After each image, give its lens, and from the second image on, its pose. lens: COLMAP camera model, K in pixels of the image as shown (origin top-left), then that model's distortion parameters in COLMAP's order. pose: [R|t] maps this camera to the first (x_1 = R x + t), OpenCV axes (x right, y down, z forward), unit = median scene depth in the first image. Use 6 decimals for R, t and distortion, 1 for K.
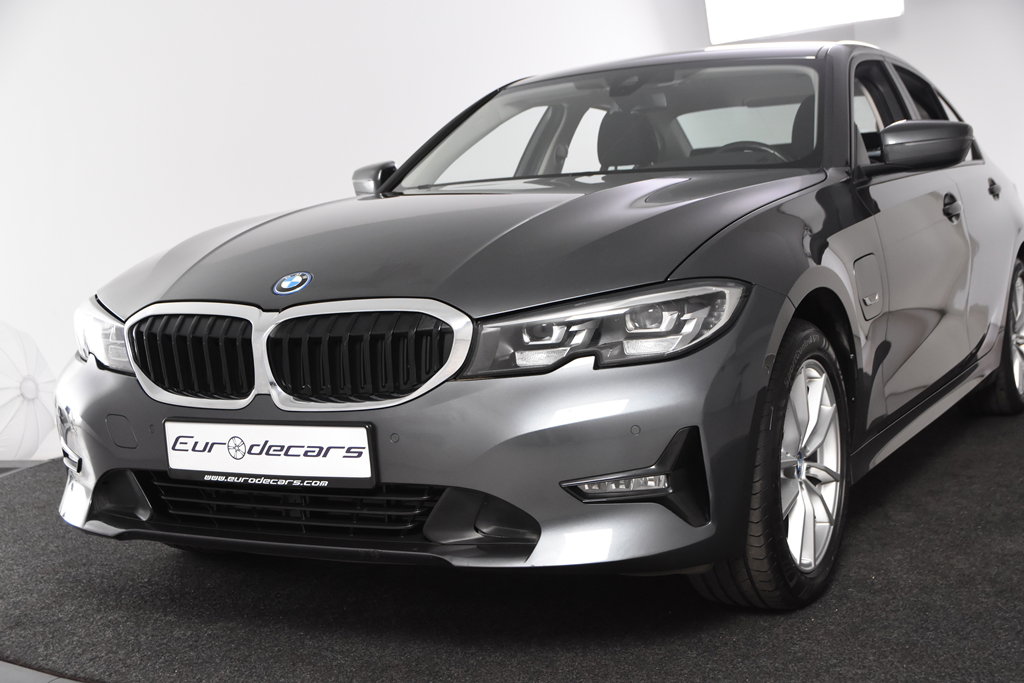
lens RADIAL K [[1430.0, 0, 511.2], [0, 1430.0, 359.1], [0, 0, 1]] dist [0.114238, 0.014881]
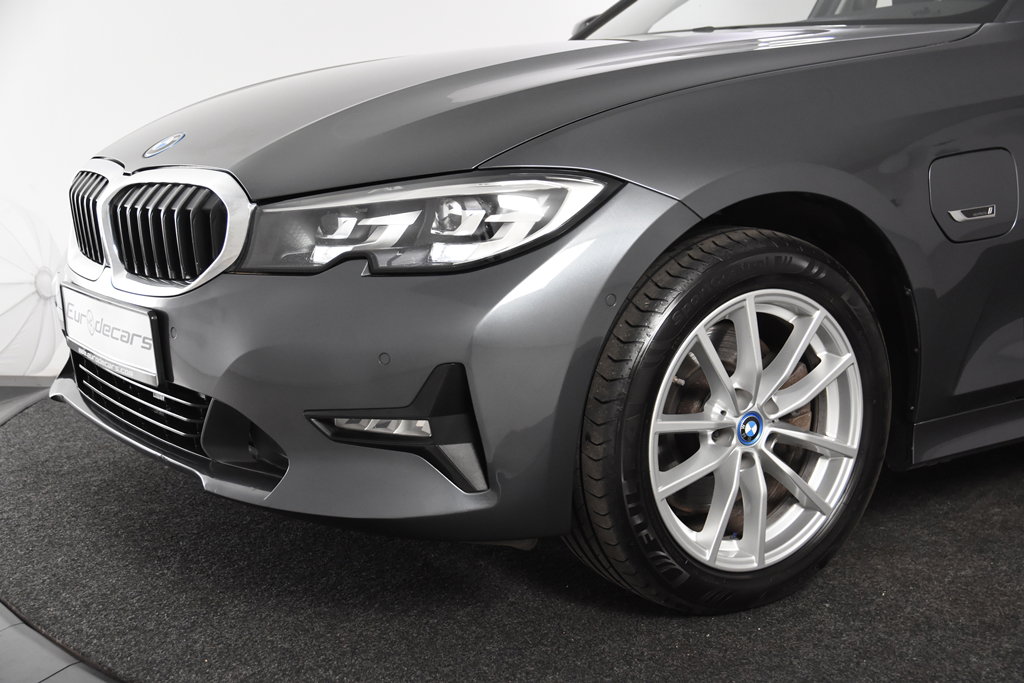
lens RADIAL K [[1430.0, 0, 511.2], [0, 1430.0, 359.1], [0, 0, 1]] dist [0.114238, 0.014881]
pose [[0.877354, 0.123362, -0.463715, 0.490823], [-0.074189, 0.989641, 0.122907, -0.049677], [0.474074, -0.073431, 0.877418, 0.330191]]
